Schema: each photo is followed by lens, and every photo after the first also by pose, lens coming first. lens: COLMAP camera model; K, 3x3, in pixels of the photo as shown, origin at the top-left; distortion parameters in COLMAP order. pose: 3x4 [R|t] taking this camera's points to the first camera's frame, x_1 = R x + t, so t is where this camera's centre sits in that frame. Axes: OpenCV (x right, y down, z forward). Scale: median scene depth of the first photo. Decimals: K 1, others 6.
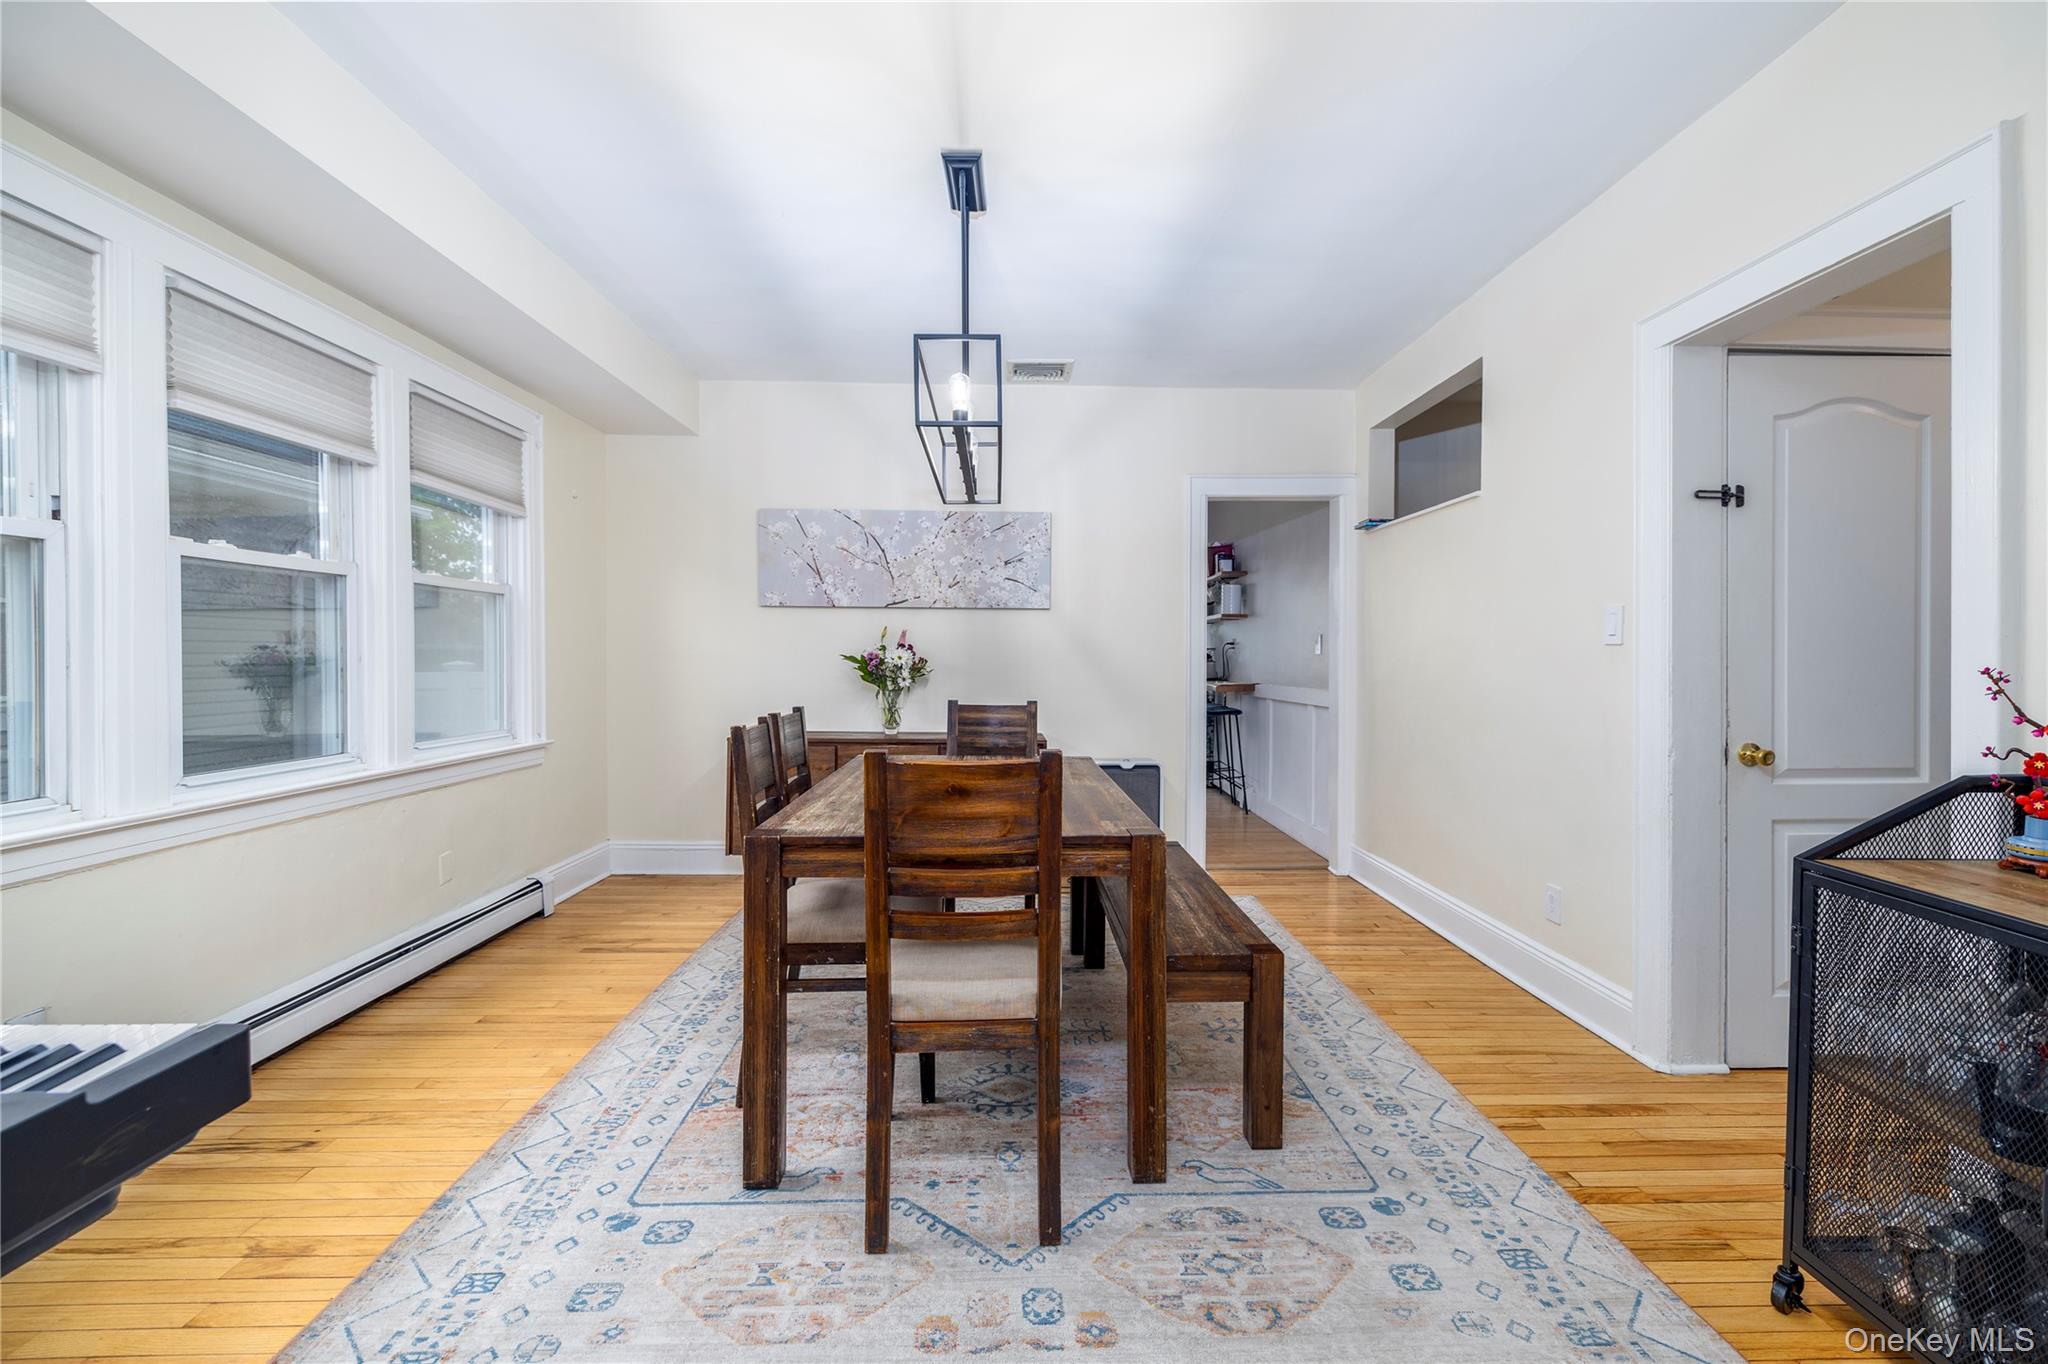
lens RADIAL K [[862.2, 0, 1024.8], [0, 862.2, 665.3], [0, 0, 1]] dist [-0.002771, 0.001364]
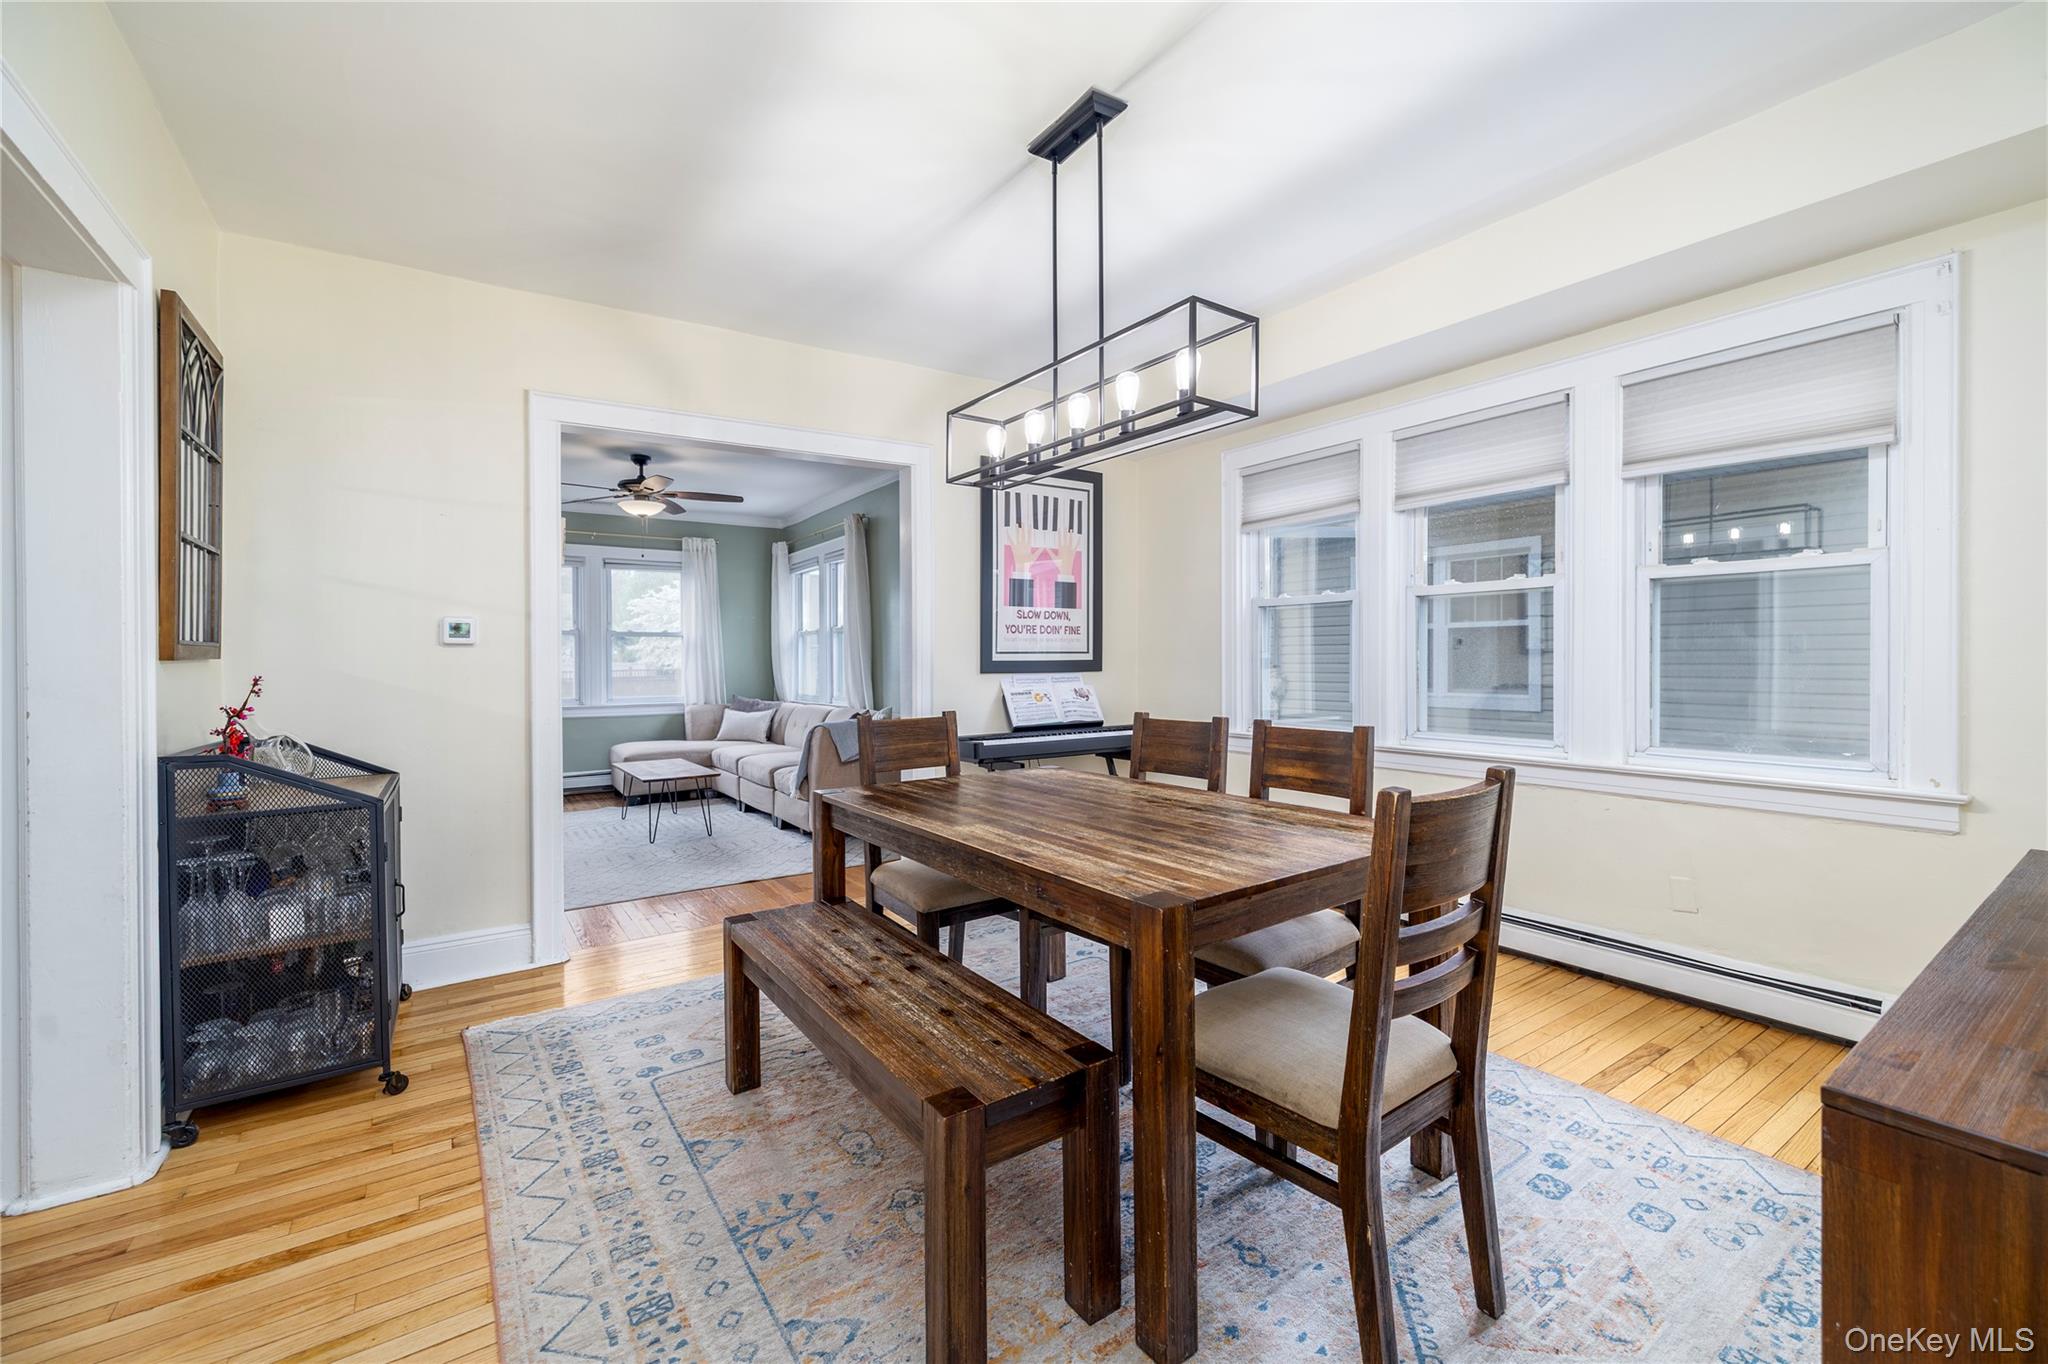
lens RADIAL K [[862.2, 0, 1036.8], [0, 862.2, 666.9], [0, 0, 1]] dist [-0.002771, 0.001364]
pose [[-0.831023, 0.008678, -0.556171, 0.328884], [0.000766, 0.999895, 0.014456, -0.011092], [0.556238, 0.011587, -0.830942, 1.218335]]
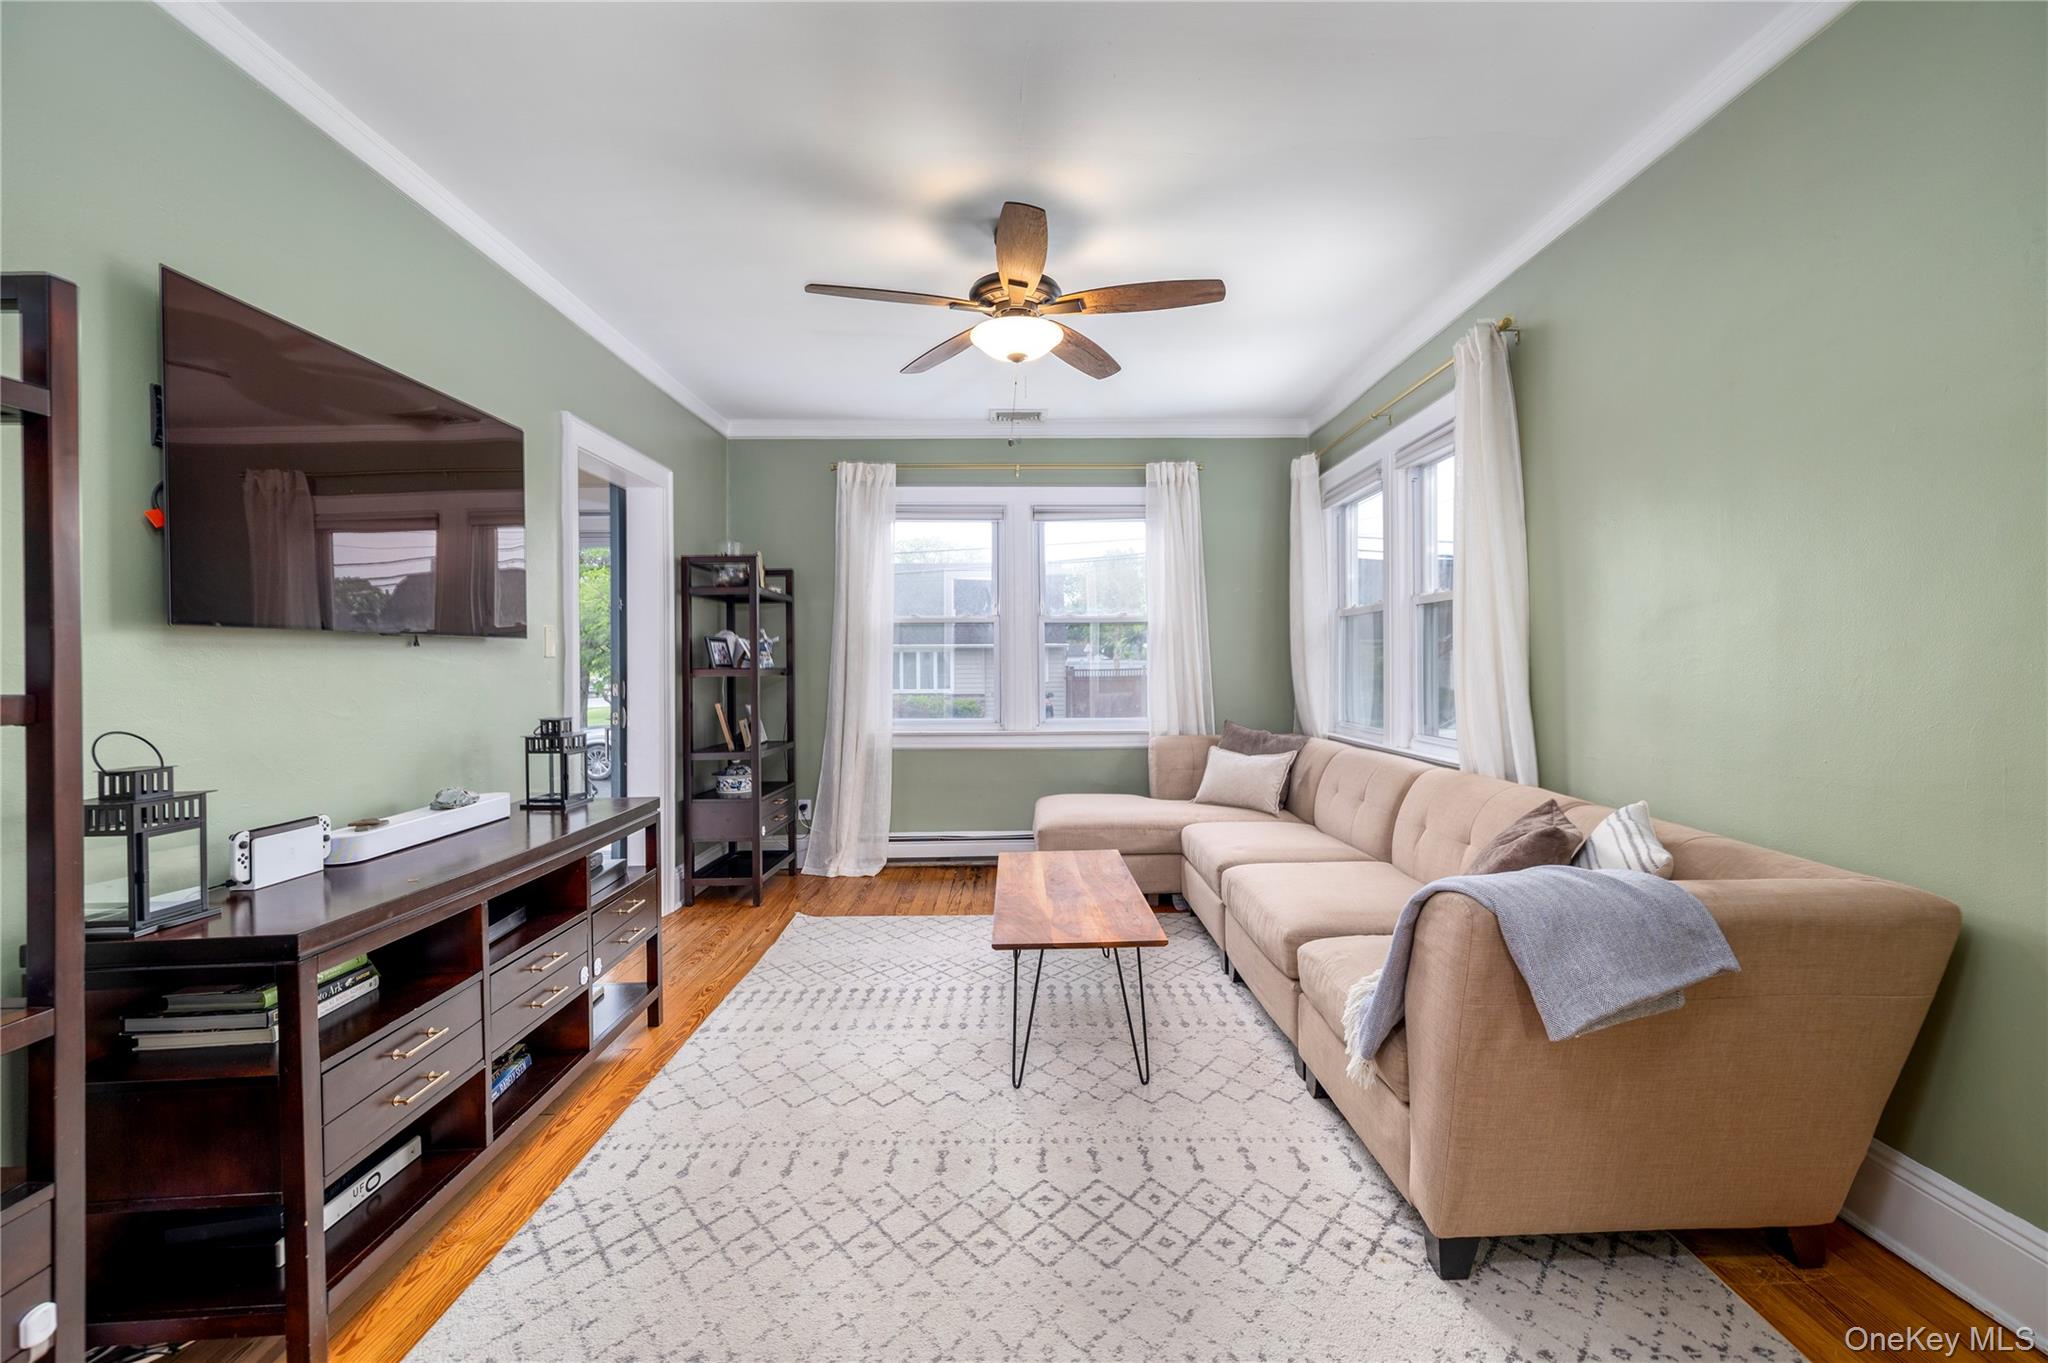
lens RADIAL K [[862.2, 0, 1032.0], [0, 862.2, 673.3], [0, 0, 1]] dist [-0.002771, 0.001364]
pose [[-0.999946, 0.009475, -0.004297, 0.031911], [0.009378, 0.999709, 0.022238, -0.011529], [0.004507, 0.022196, -0.999743, 0.213479]]
